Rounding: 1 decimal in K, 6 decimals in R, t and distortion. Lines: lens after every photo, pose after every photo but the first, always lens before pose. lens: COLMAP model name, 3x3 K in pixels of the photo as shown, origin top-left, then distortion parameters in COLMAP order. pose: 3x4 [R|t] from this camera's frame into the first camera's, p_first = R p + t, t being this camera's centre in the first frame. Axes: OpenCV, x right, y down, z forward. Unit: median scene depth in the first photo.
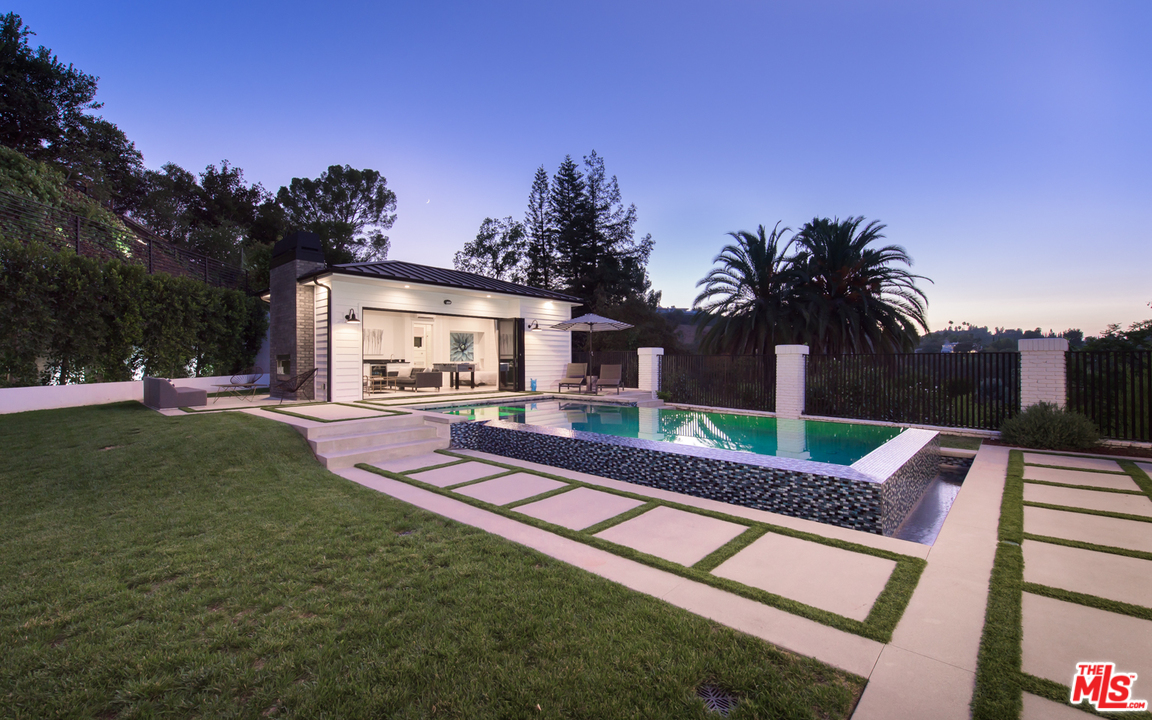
lens RADIAL K [[477.6, 0, 582.4], [0, 477.6, 361.8], [0, 0, 1]] dist [0.002438, 0.000113]
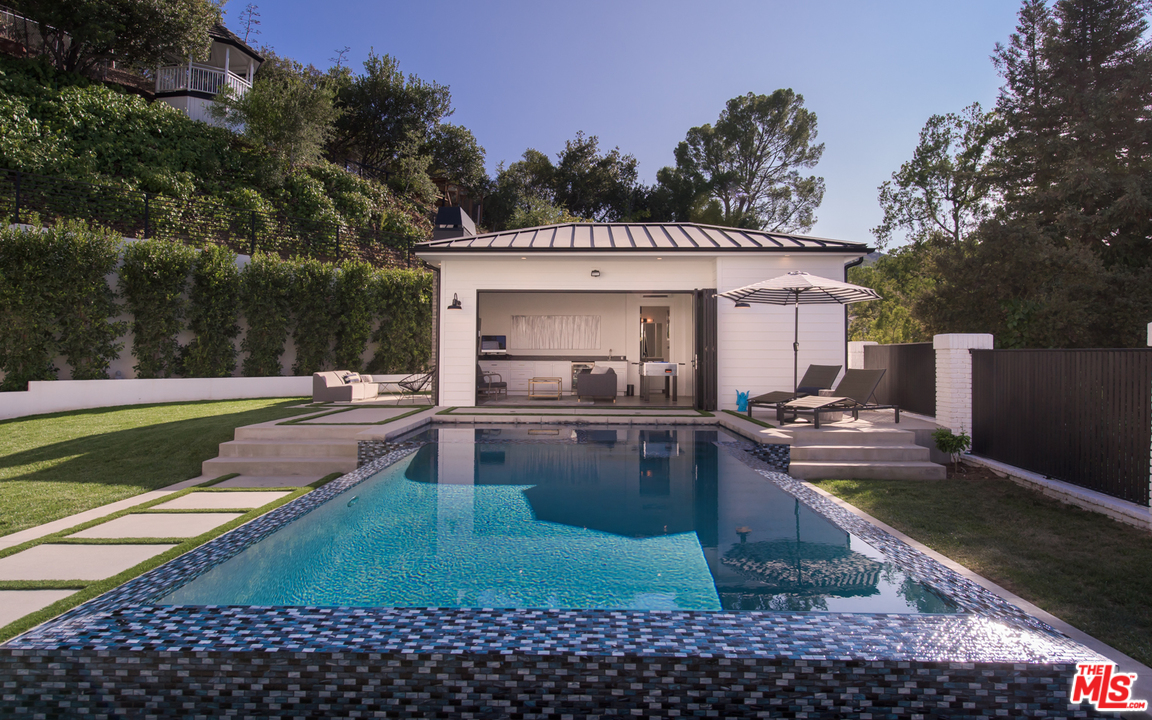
lens RADIAL K [[705.1, 0, 573.5], [0, 705.1, 324.8], [0, 0, 1]] dist [0.016610, -0.003733]
pose [[0.652399, -0.029416, -0.757305, 0.245189], [-0.008824, 0.998884, -0.046402, -0.001355], [0.757824, 0.036955, 0.651411, 0.160779]]
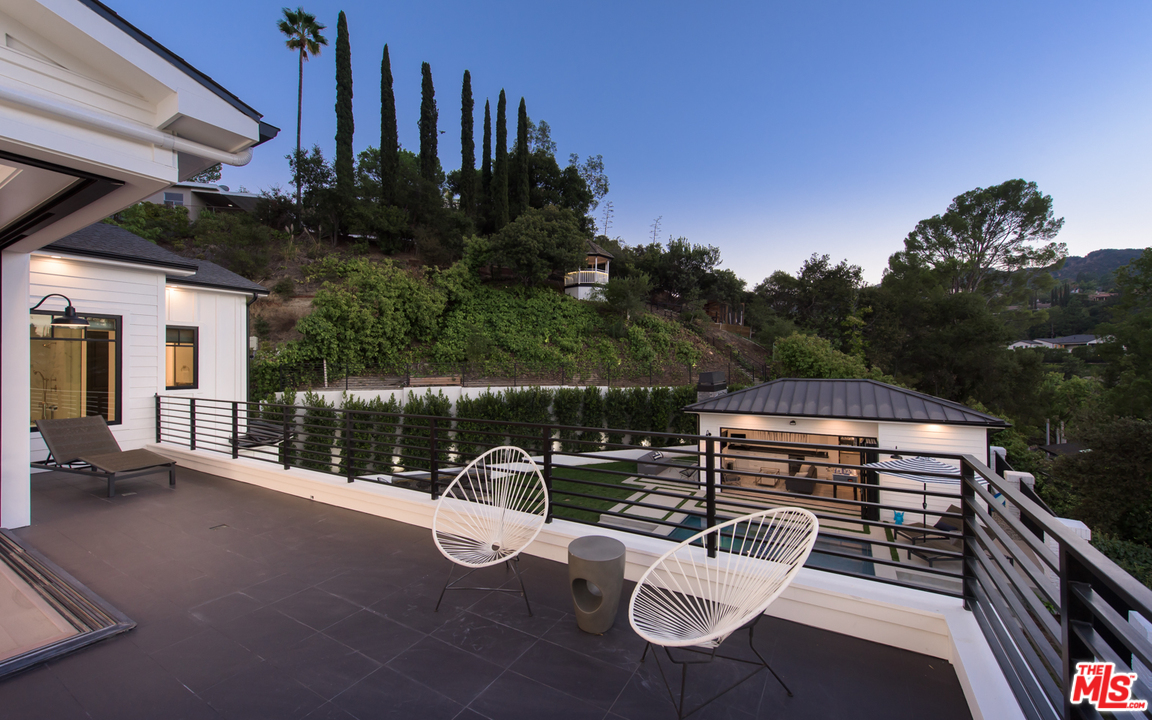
lens RADIAL K [[455.6, 0, 577.9], [0, 455.6, 358.7], [0, 0, 1]] dist [0.017542, -0.003833]
pose [[0.195212, -0.004866, -0.980749, 0.363192], [0.000982, 0.999988, -0.004766, -0.140729], [0.980761, -0.000033, 0.195215, 0.142087]]
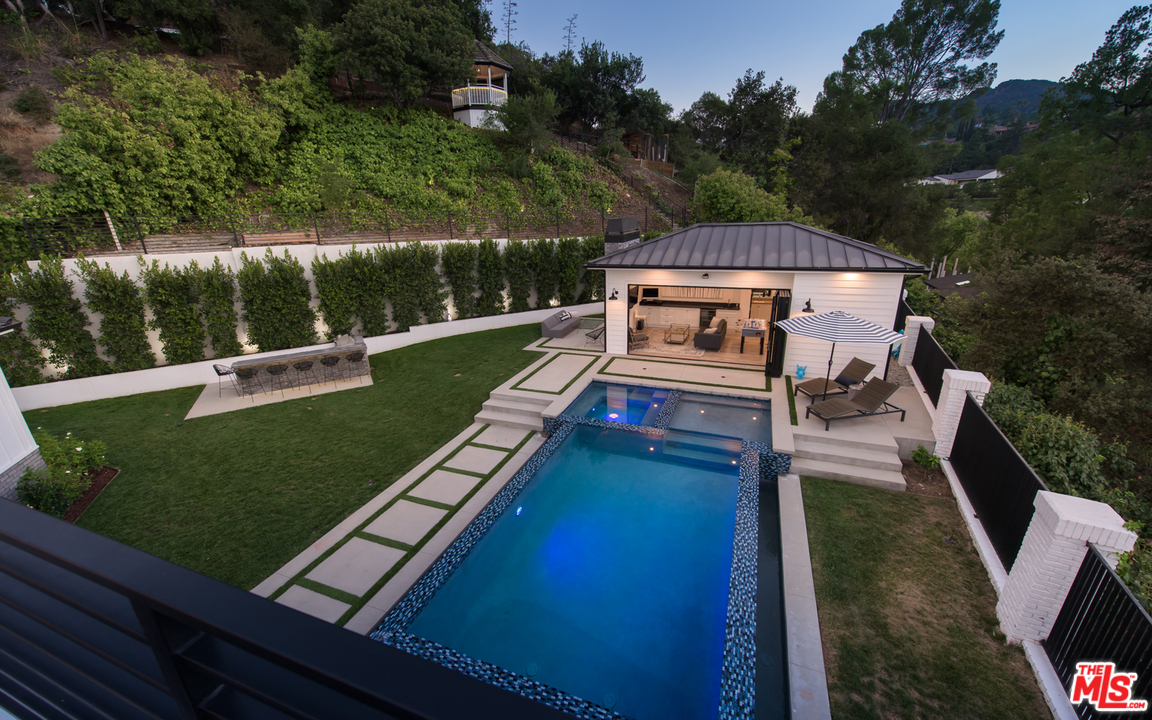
lens RADIAL K [[455.6, 0, 579.1], [0, 455.6, 361.0], [0, 0, 1]] dist [0.017542, -0.003833]
pose [[0.348426, 0.292836, -0.890419, 0.285329], [0.022008, 0.947129, 0.320098, -0.138785], [0.937078, -0.131127, 0.323559, 0.207945]]
